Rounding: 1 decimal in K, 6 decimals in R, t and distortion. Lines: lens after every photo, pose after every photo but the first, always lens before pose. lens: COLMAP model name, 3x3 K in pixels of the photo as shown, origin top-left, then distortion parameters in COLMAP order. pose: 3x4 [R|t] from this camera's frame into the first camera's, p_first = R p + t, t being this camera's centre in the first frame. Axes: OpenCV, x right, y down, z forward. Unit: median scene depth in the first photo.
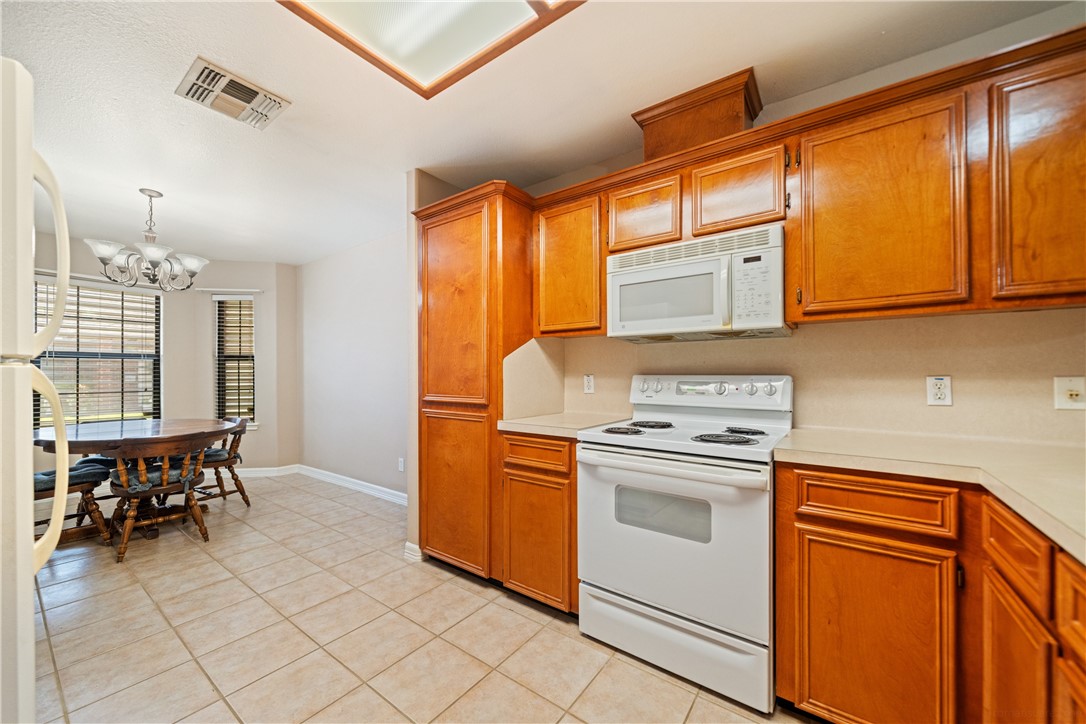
lens RADIAL K [[410.0, 0, 548.2], [0, 410.0, 370.6], [0, 0, 1]] dist [-0.002400, 0.000007]
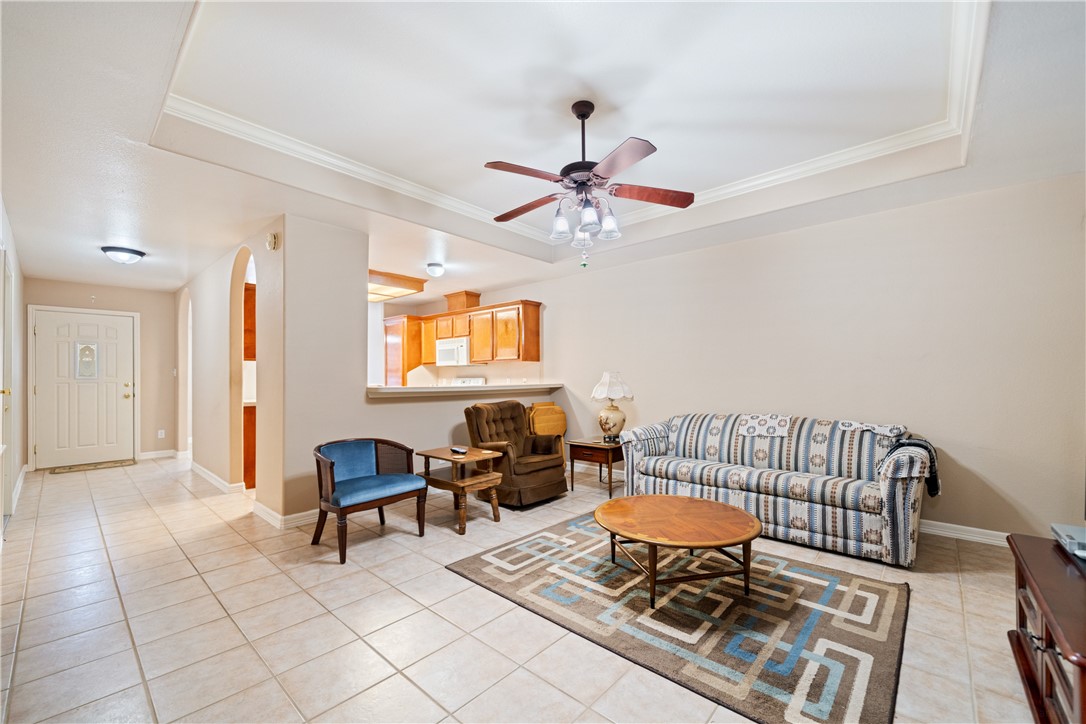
lens RADIAL K [[443.2, 0, 551.1], [0, 443.2, 373.0], [0, 0, 1]] dist [0.000593, -0.000118]
pose [[0.994800, -0.003862, -0.101772, 1.256592], [0.003565, 0.999989, -0.003098, -0.014085], [0.101783, 0.002719, 0.994803, -2.104084]]
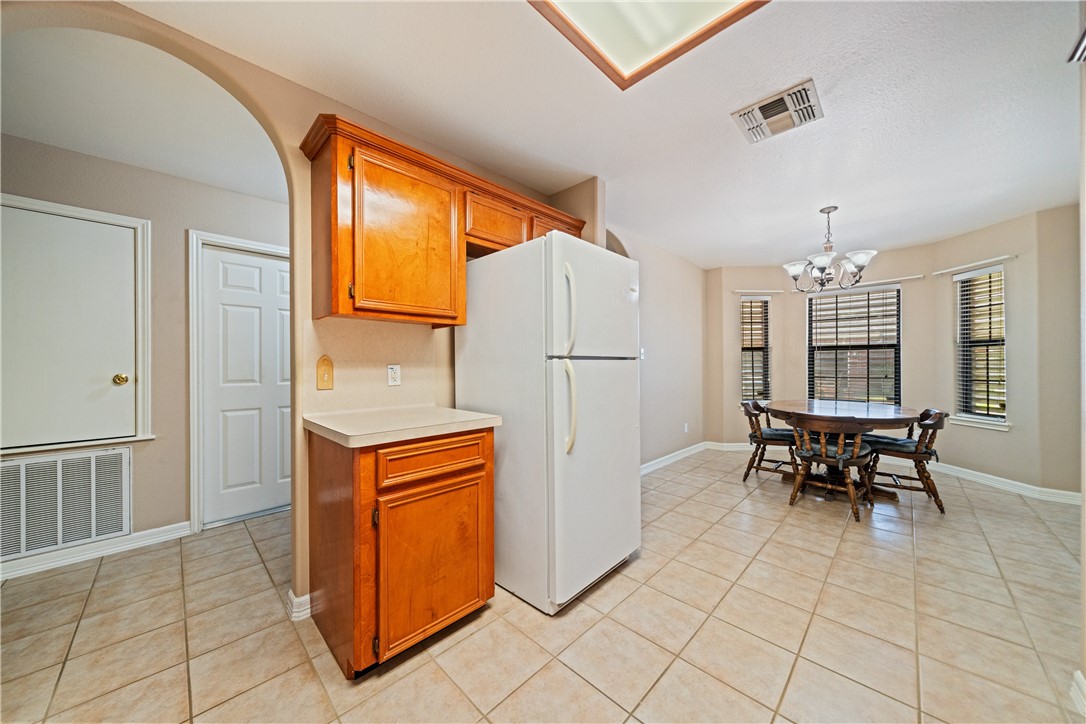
lens RADIAL K [[371.4, 0, 541.0], [0, 371.4, 365.4], [0, 0, 1]] dist [-0.002510, -0.000188]
pose [[-0.156231, 0.004746, -0.987709, 0.294138], [0.012207, 0.999921, 0.002873, 0.004767], [0.987645, -0.011608, -0.156277, 0.448607]]
